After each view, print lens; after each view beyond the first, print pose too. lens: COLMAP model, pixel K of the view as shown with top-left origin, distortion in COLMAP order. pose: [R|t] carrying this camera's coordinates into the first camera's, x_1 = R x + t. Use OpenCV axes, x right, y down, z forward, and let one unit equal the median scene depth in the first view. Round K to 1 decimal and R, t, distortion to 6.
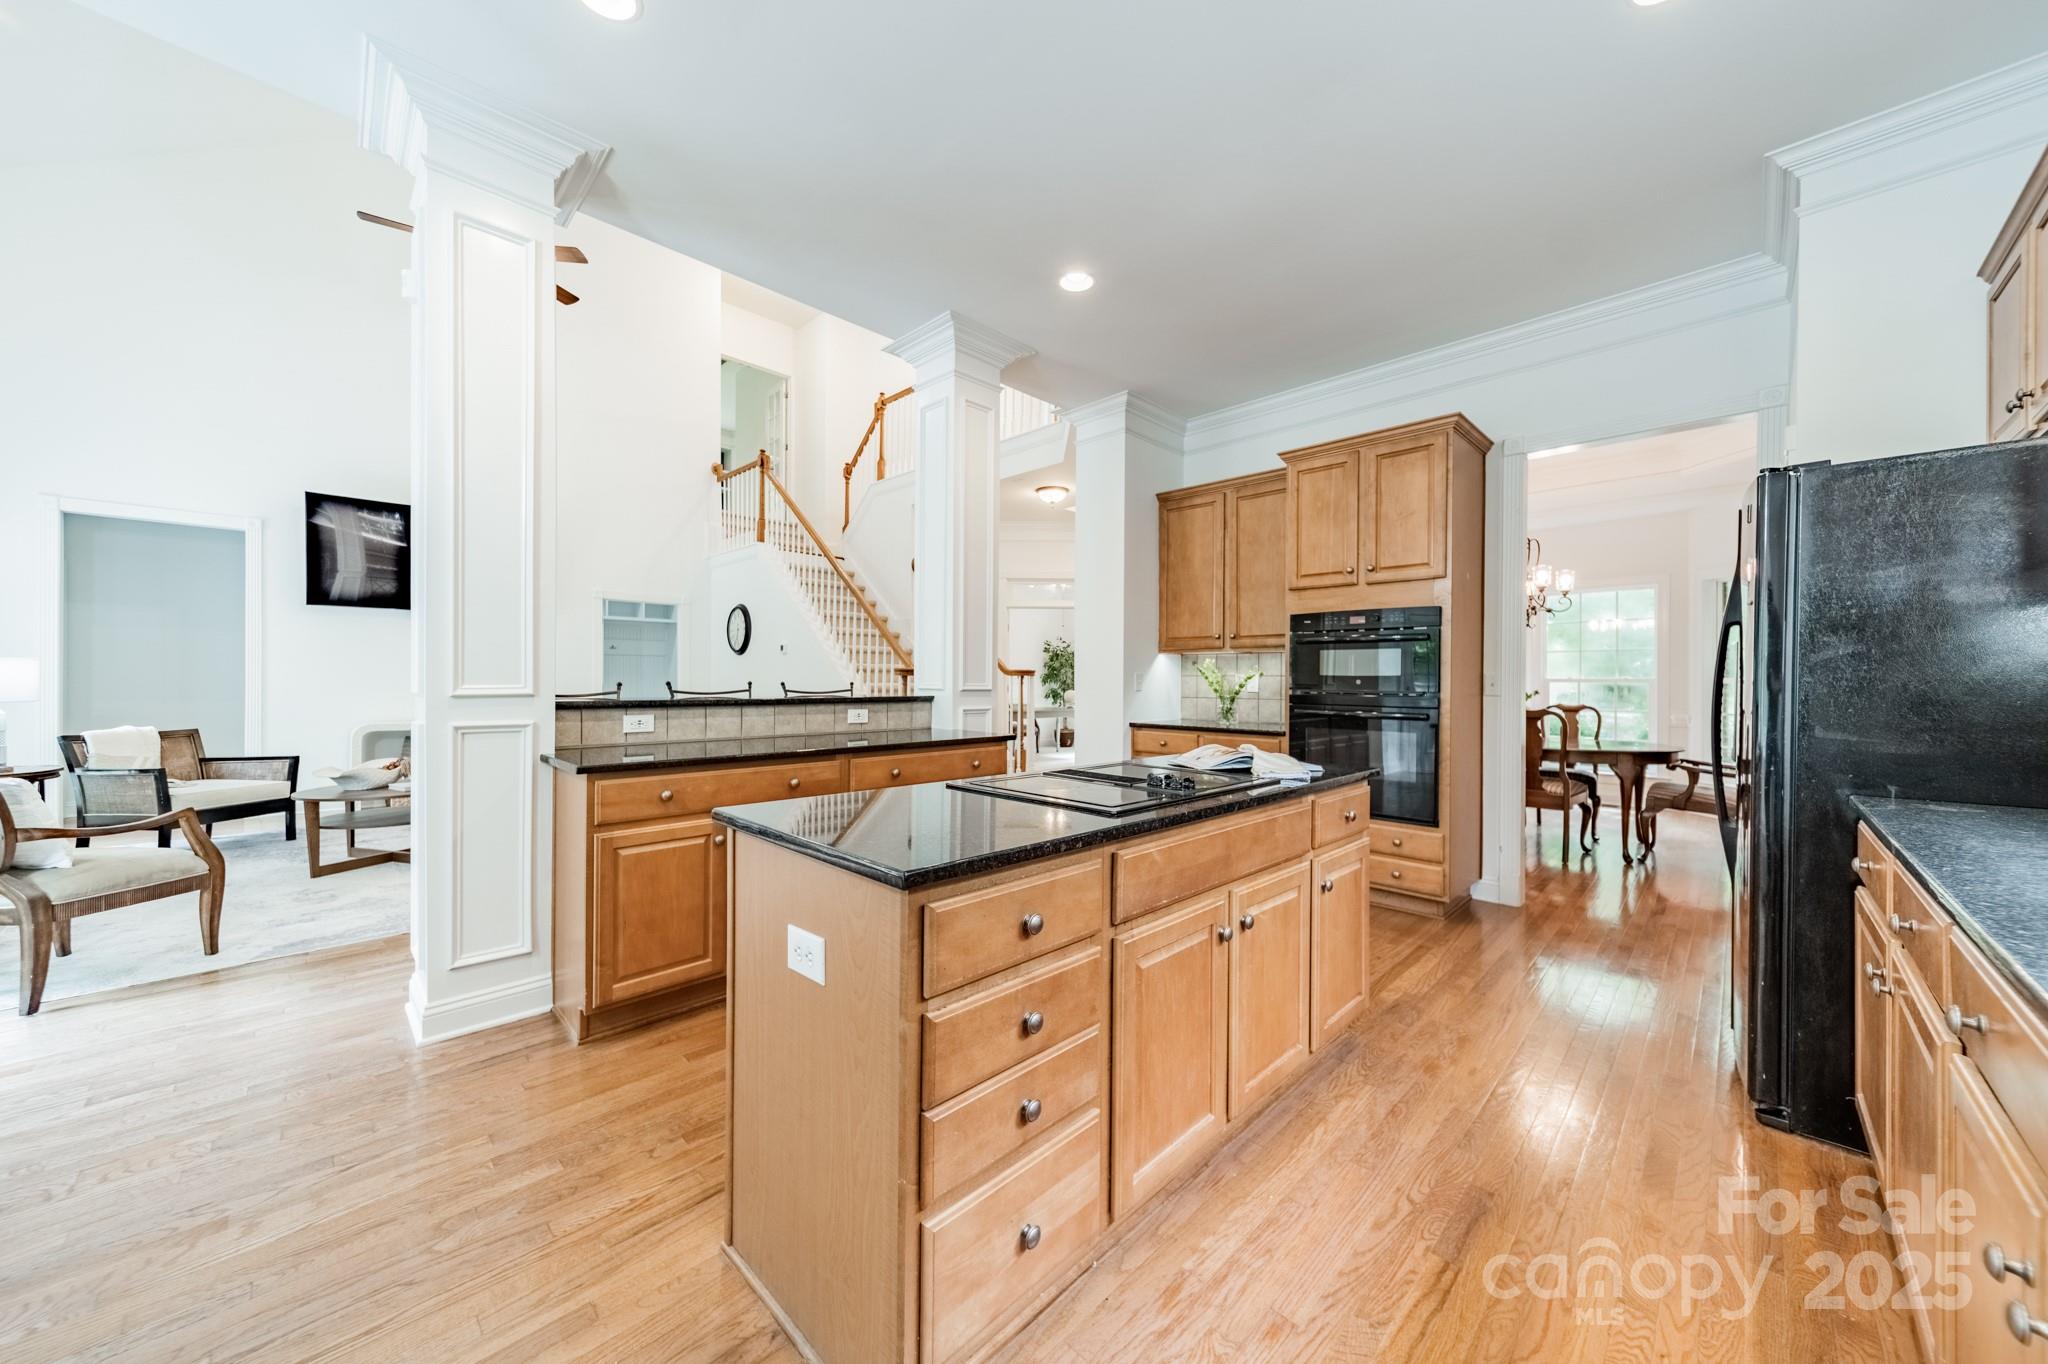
lens RADIAL K [[723.6, 0, 1027.5], [0, 723.6, 682.5], [0, 0, 1]] dist [0.008505, -0.000140]
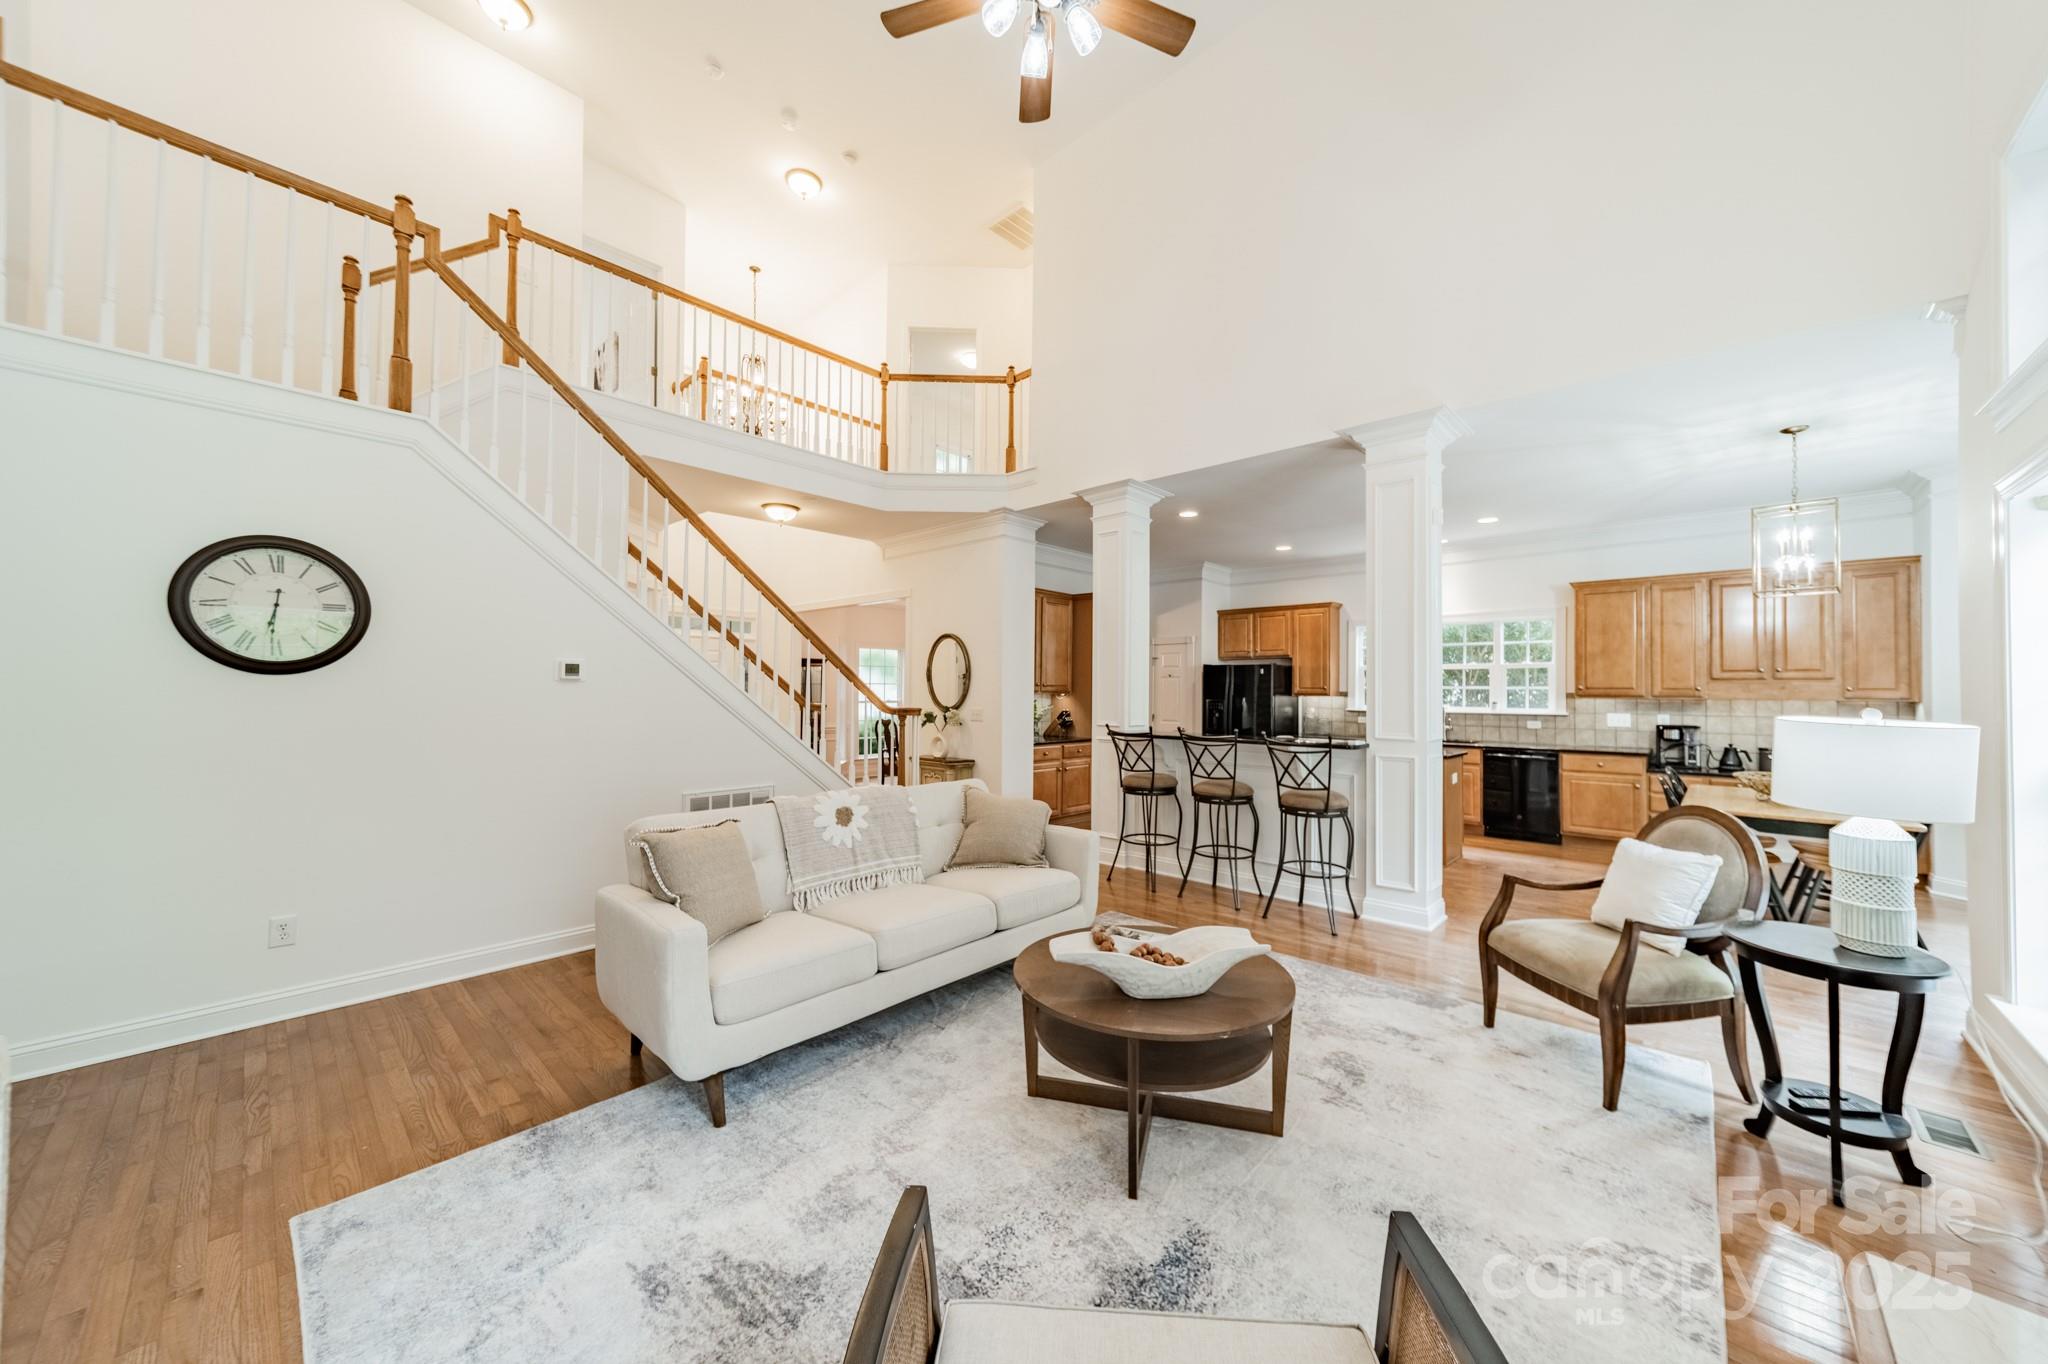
lens RADIAL K [[721.5, 0, 1030.5], [0, 721.5, 680.8], [0, 0, 1]] dist [0.007564, -0.000025]
pose [[-0.035188, 0.009252, 0.999338, -1.424393], [-0.005451, 0.999940, -0.009450, -0.060326], [-0.999366, -0.005780, -0.035135, 1.135975]]
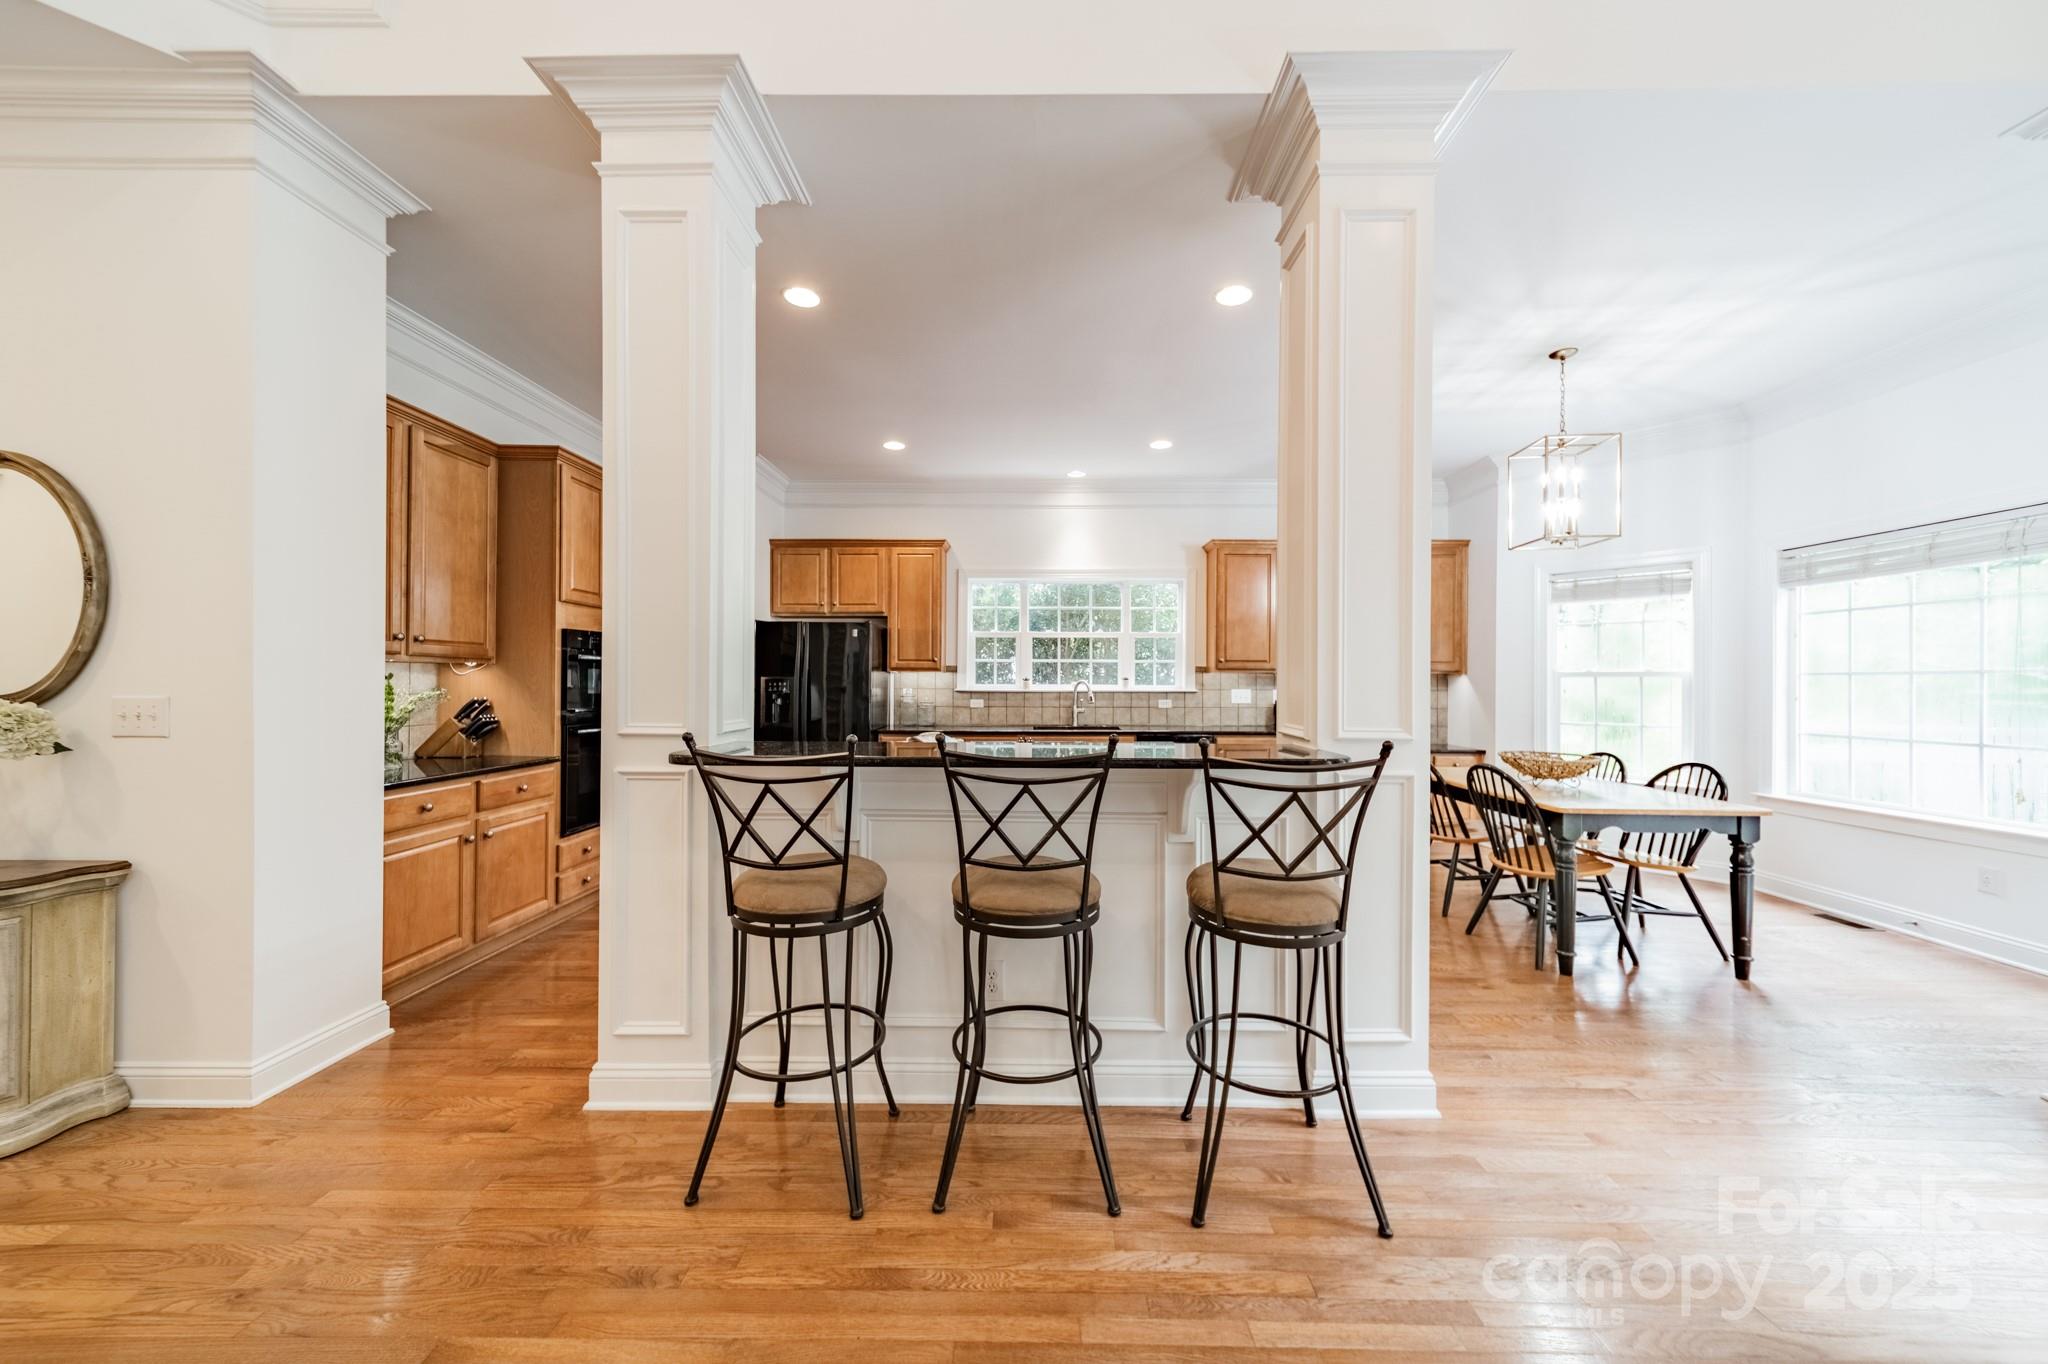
lens RADIAL K [[721.5, 0, 1030.5], [0, 721.5, 680.8], [0, 0, 1]] dist [0.007564, -0.000025]
pose [[-0.696986, -0.008713, 0.717032, -0.646116], [-0.007086, 0.999961, 0.005263, -0.033076], [-0.717050, -0.001413, -0.697021, 1.108264]]
